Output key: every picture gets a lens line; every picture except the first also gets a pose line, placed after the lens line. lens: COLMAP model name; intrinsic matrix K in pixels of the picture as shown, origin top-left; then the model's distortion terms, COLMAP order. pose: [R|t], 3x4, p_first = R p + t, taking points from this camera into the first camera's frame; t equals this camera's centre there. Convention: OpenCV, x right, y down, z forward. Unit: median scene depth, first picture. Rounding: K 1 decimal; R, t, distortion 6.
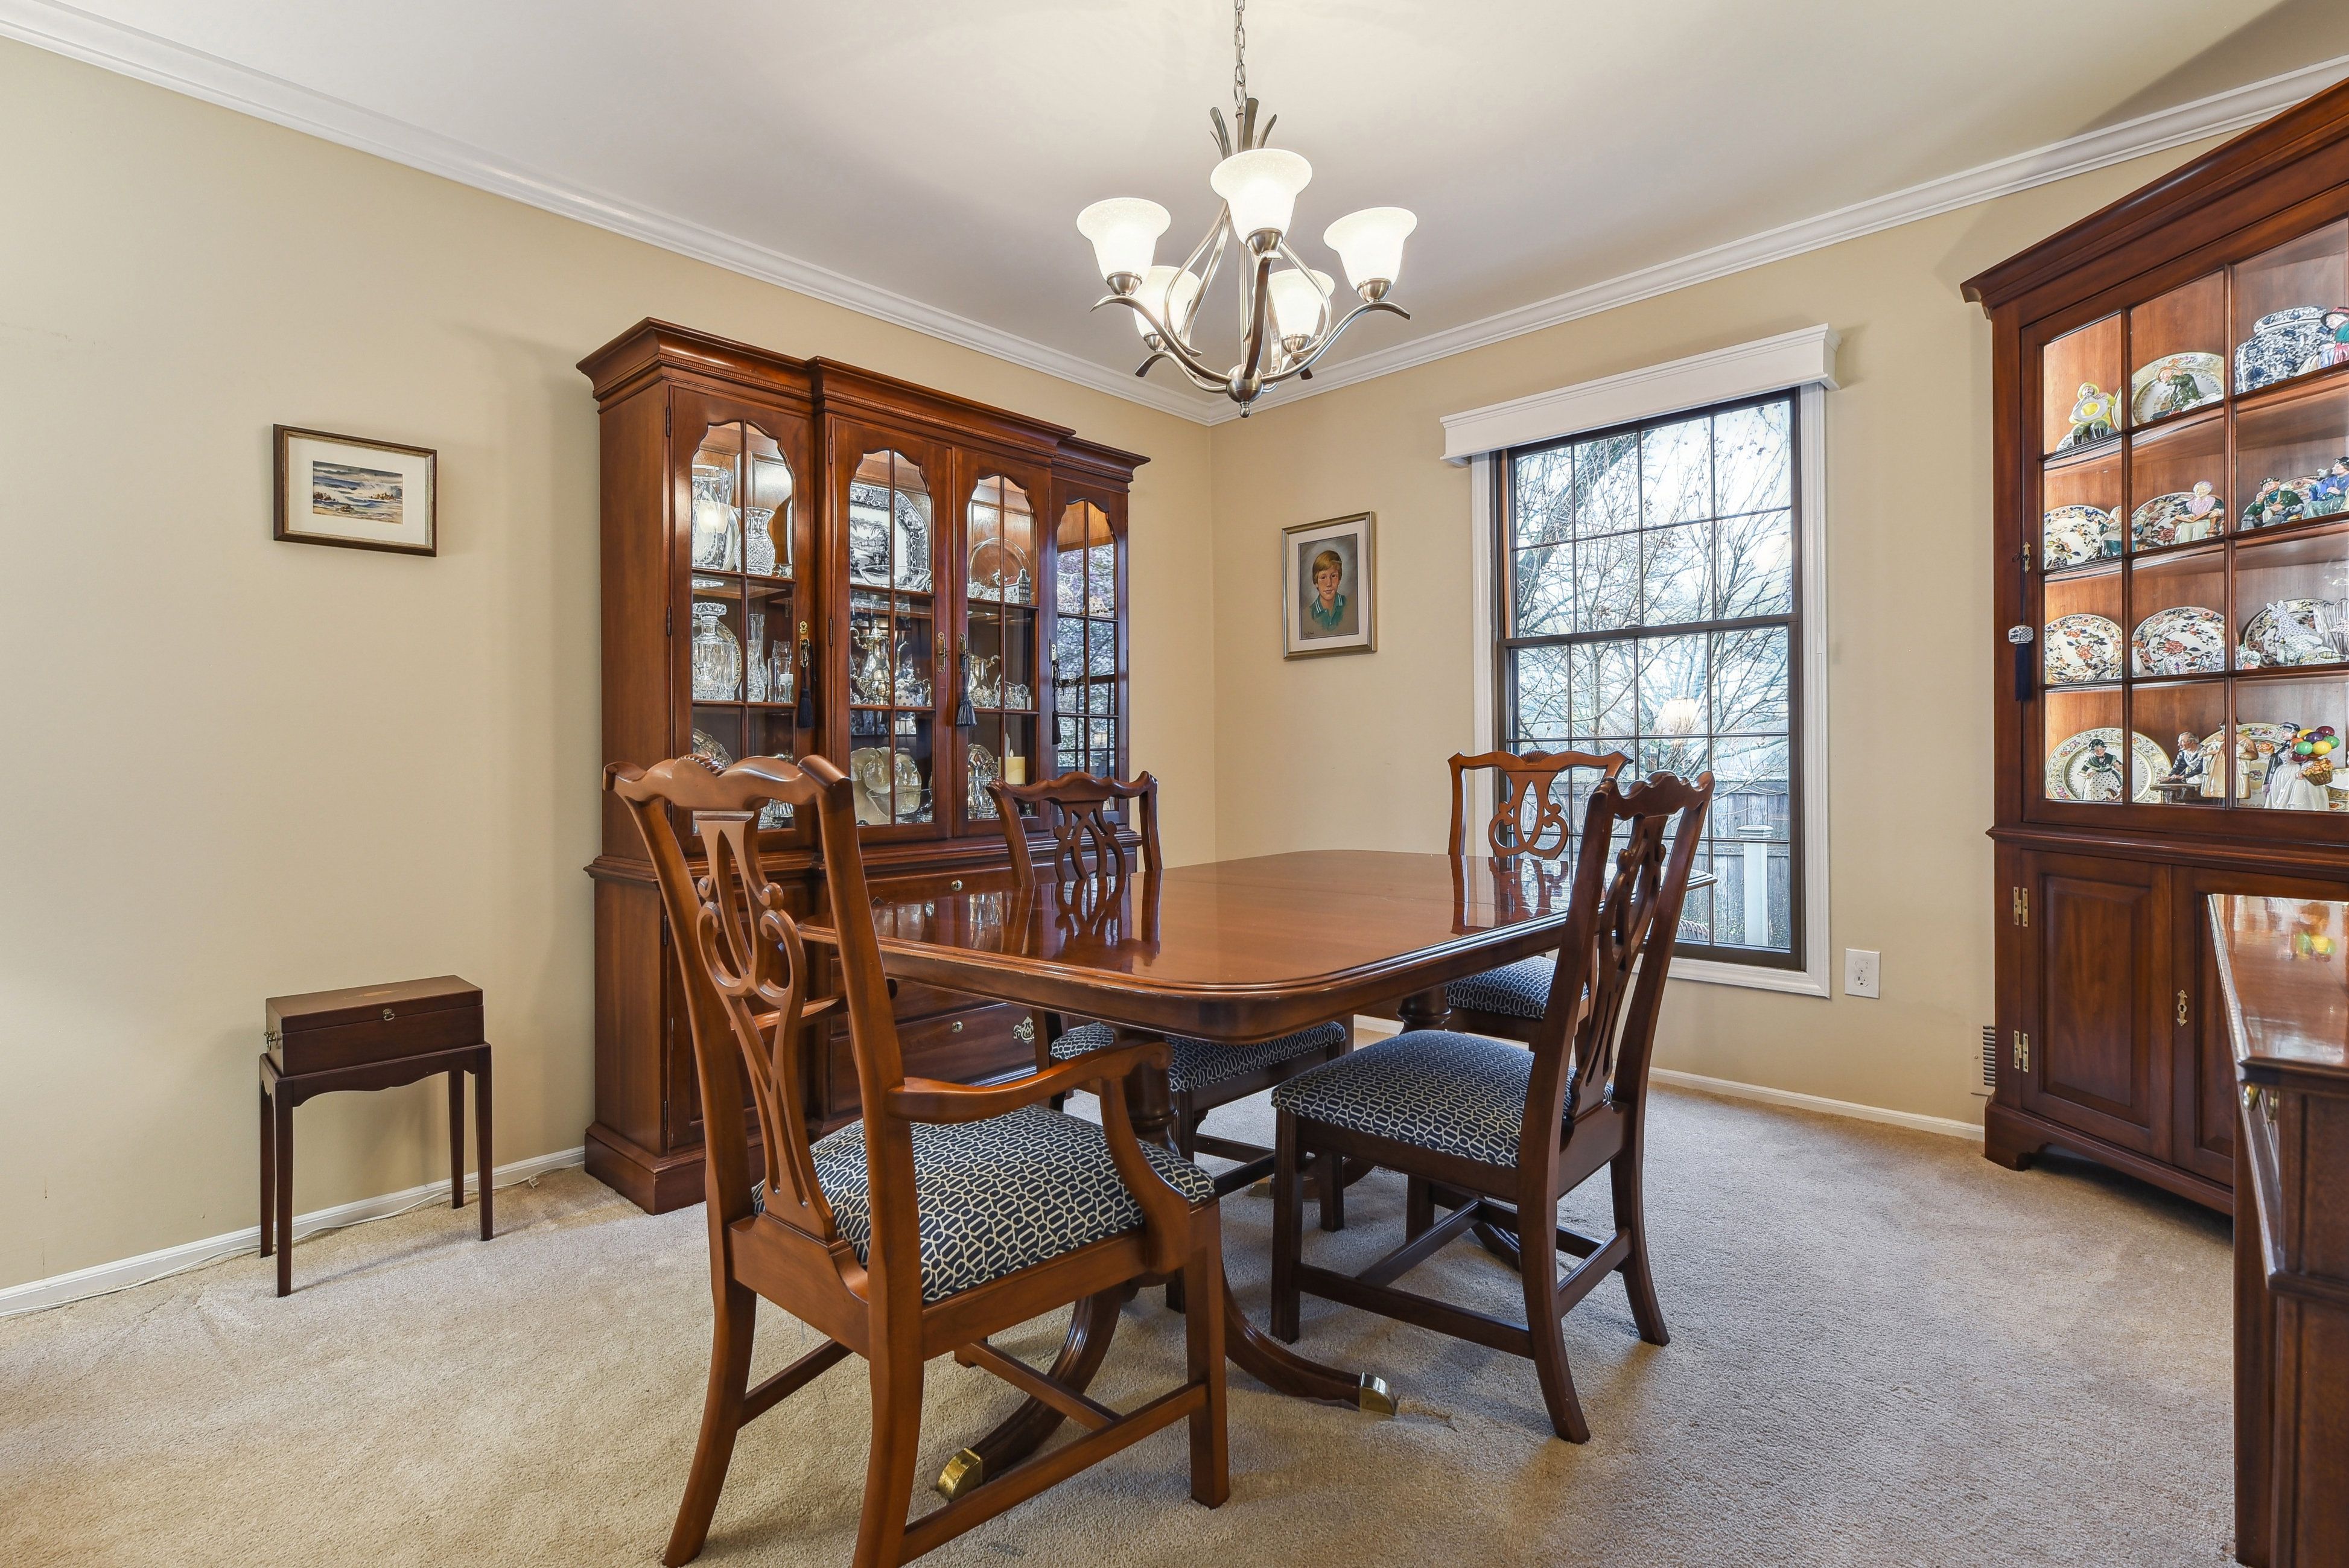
lens RADIAL K [[1059.9, 0, 1179.2], [0, 1059.9, 765.7], [0, 0, 1]] dist [-0.010856, -0.000932]
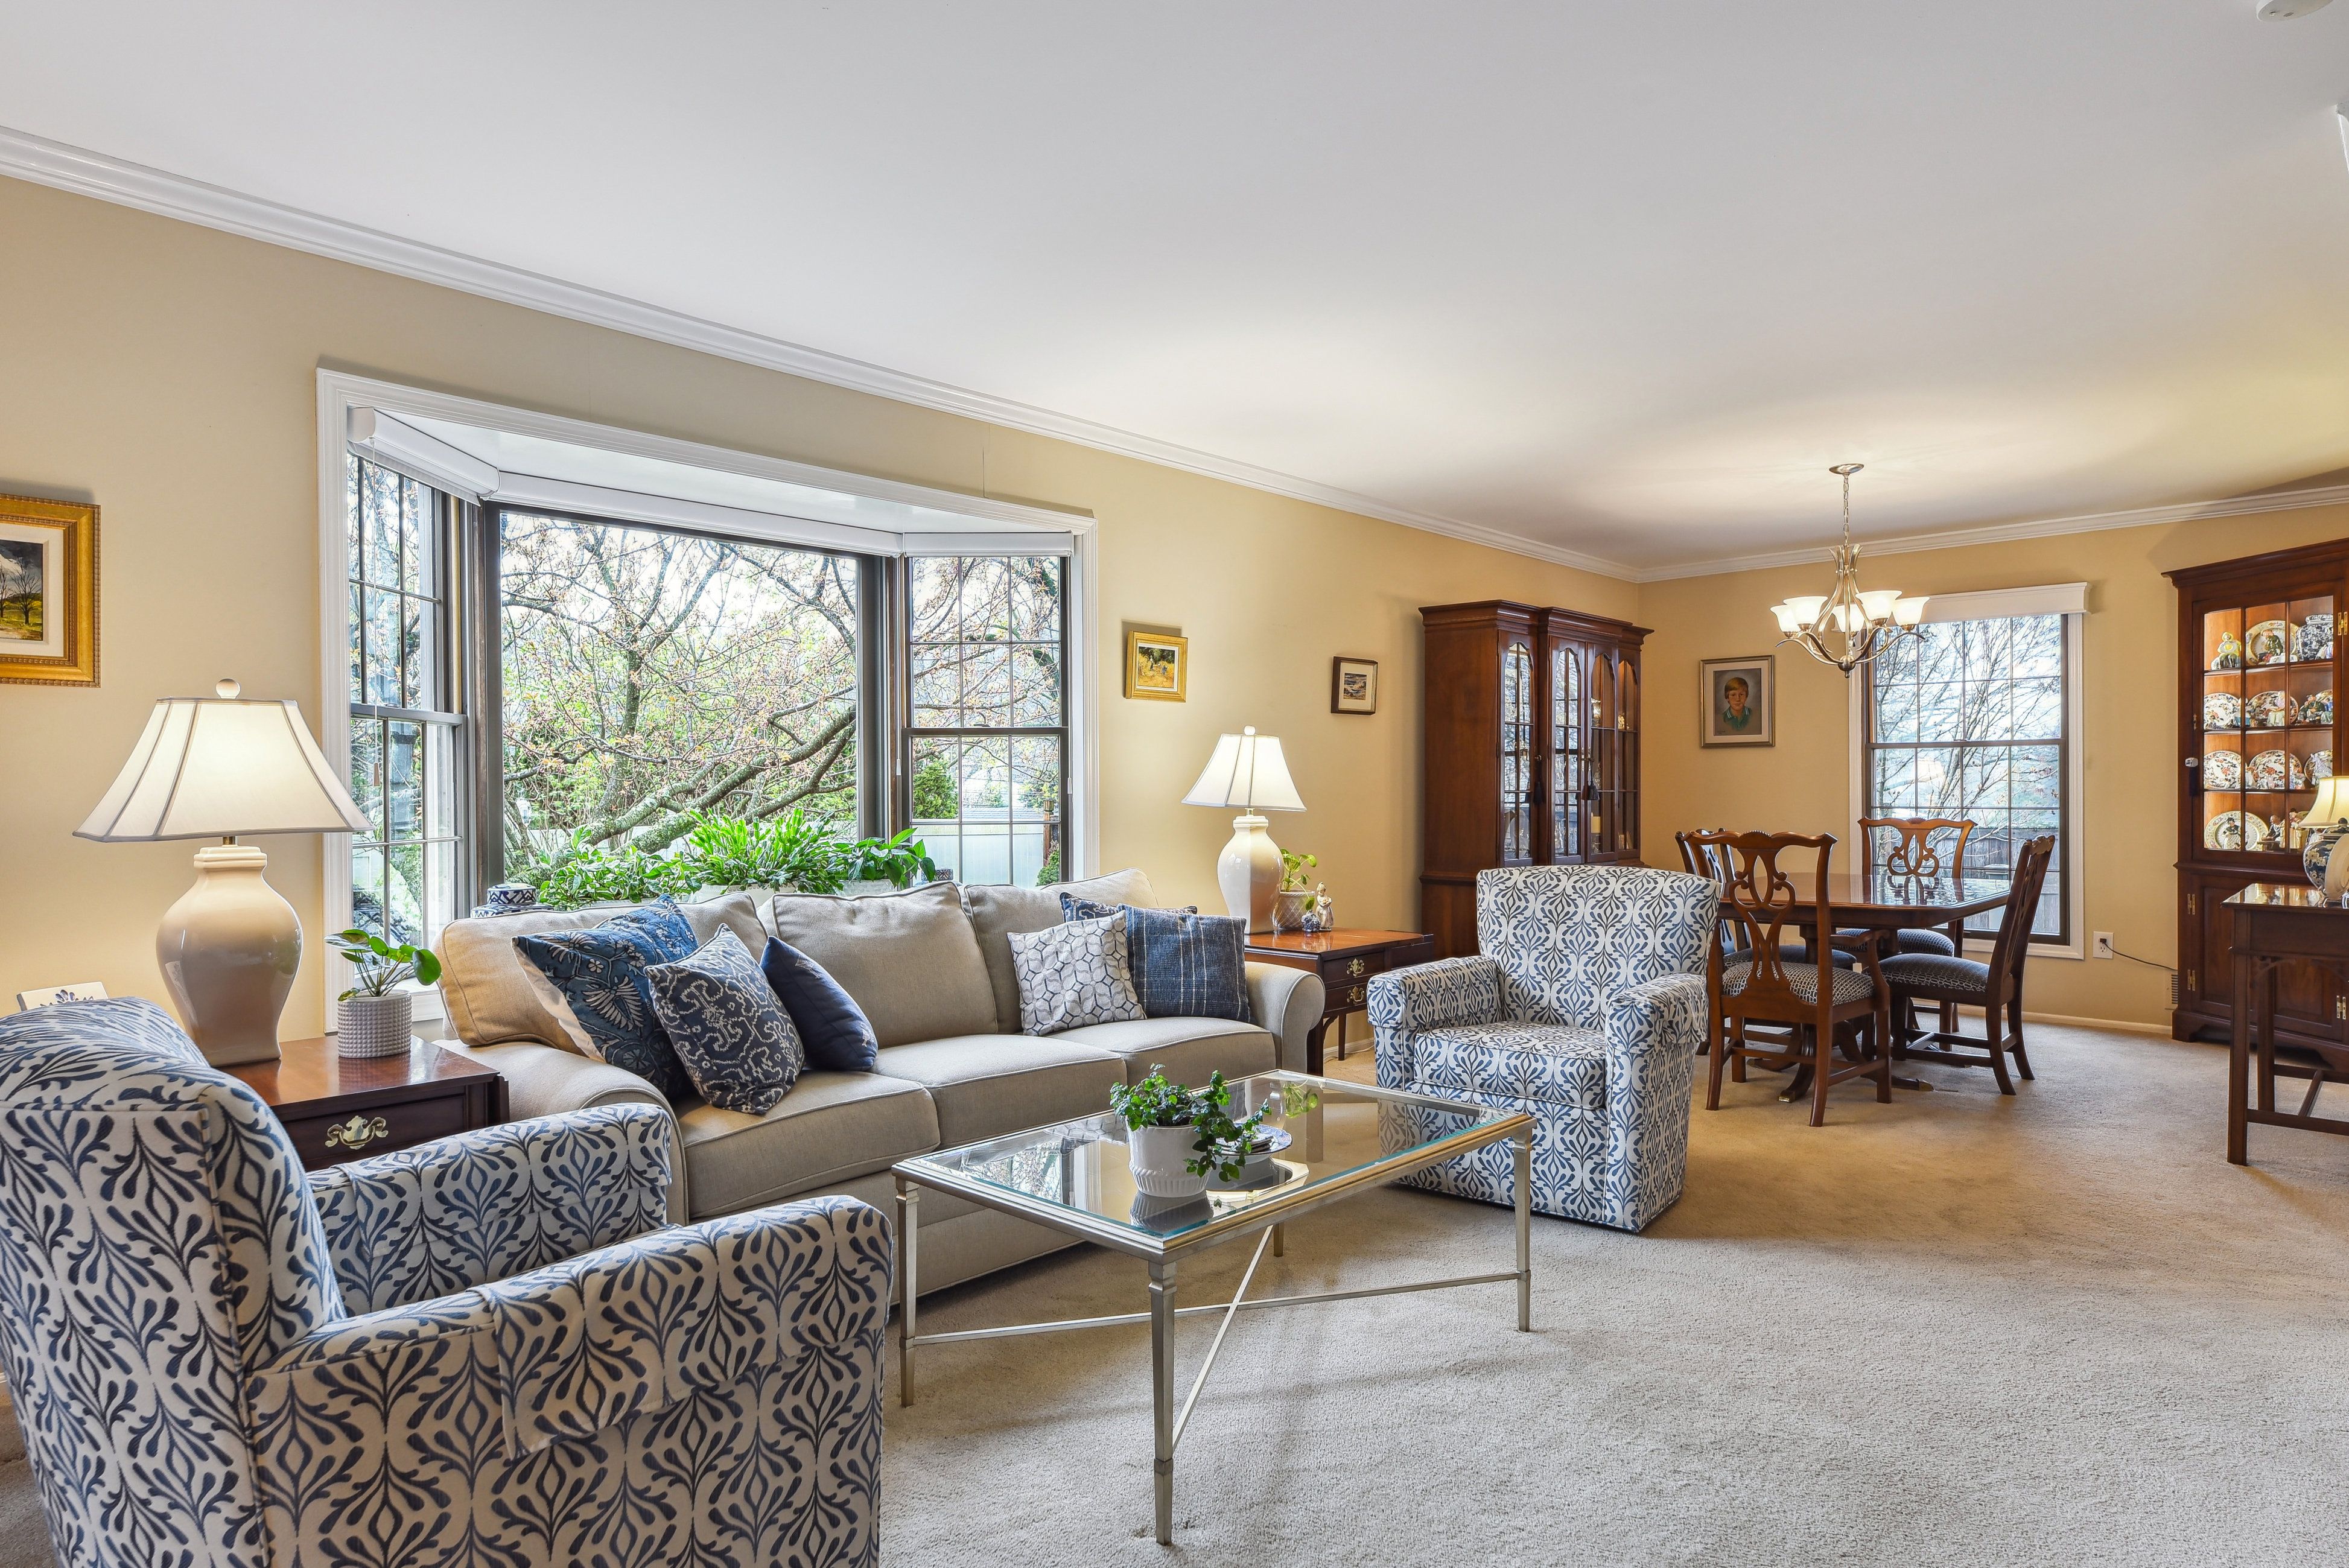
lens RADIAL K [[1320.5, 0, 1183.9], [0, 1320.5, 784.2], [0, 0, 1]] dist [-0.002051, -0.000644]
pose [[0.999956, 0.008360, 0.004312, -1.065082], [-0.008335, 0.999949, -0.005761, -0.056169], [-0.004360, 0.005724, 0.999974, -1.419852]]
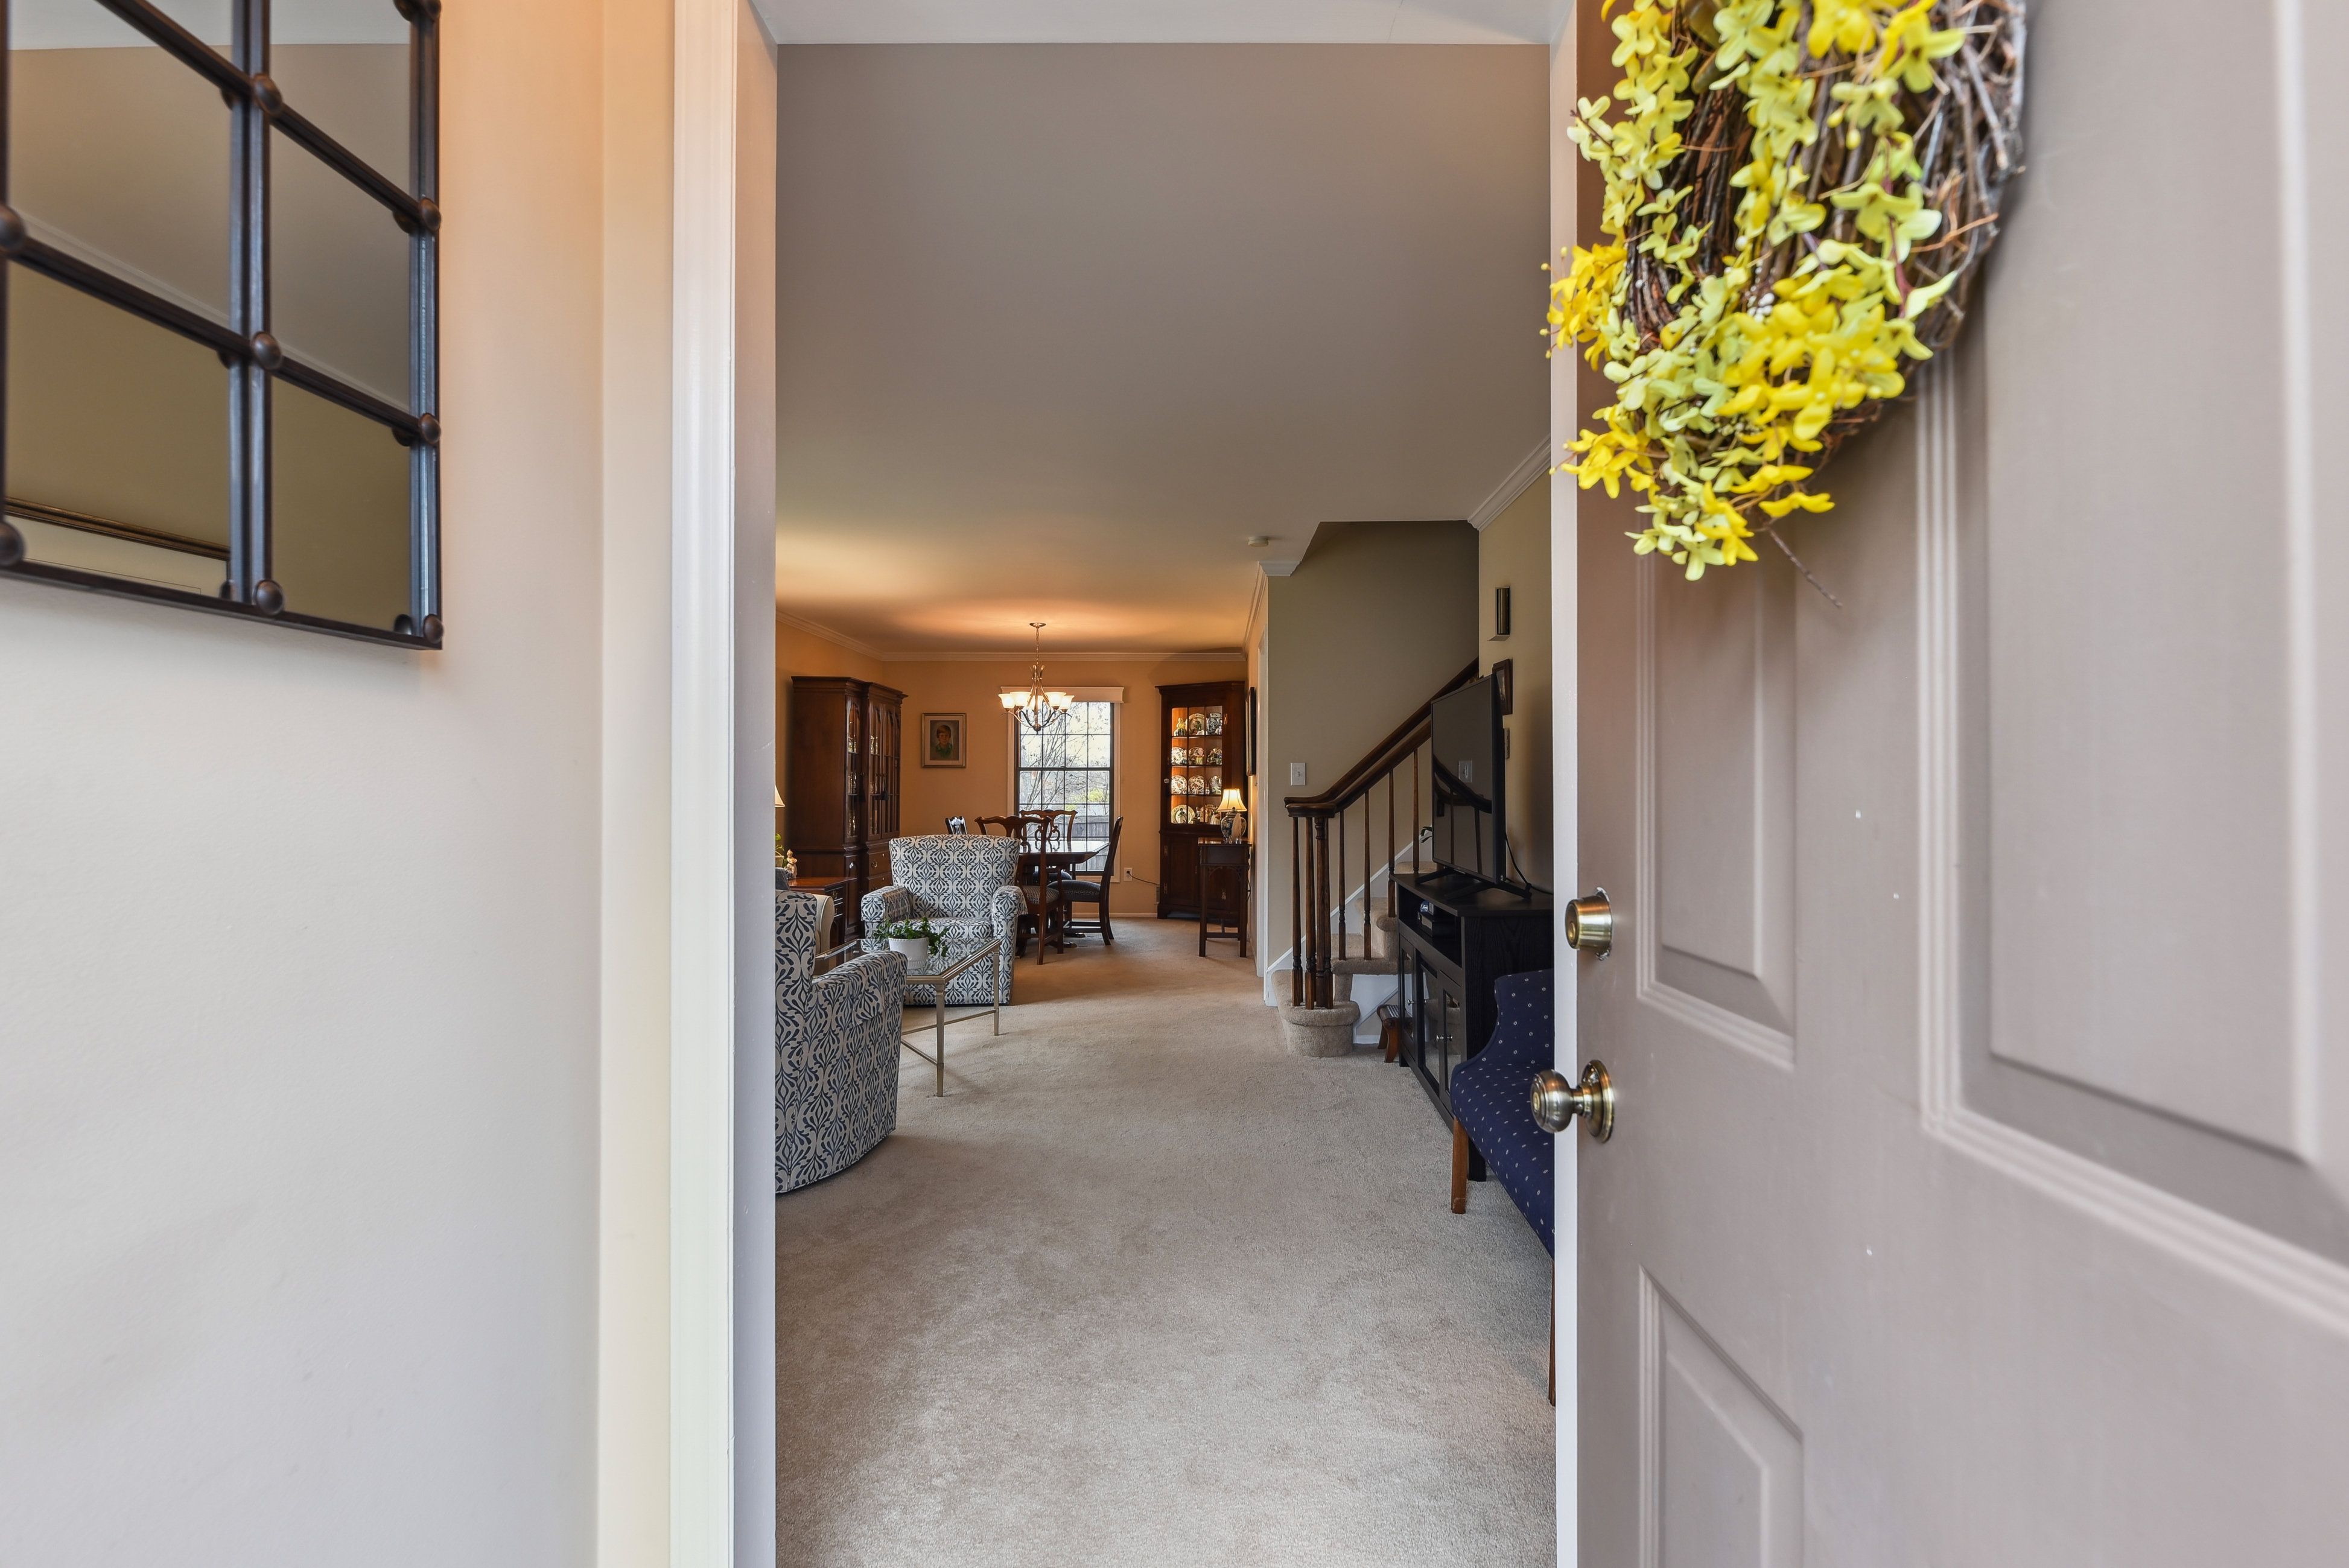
lens RADIAL K [[1126.5, 0, 1185.7], [0, 1126.5, 787.8], [0, 0, 1]] dist [0.005239, -0.002720]
pose [[0.736849, 0.014390, 0.675904, -1.987988], [-0.008698, 0.999892, -0.011805, -0.051120], [-0.676002, 0.002819, 0.736895, -2.145657]]
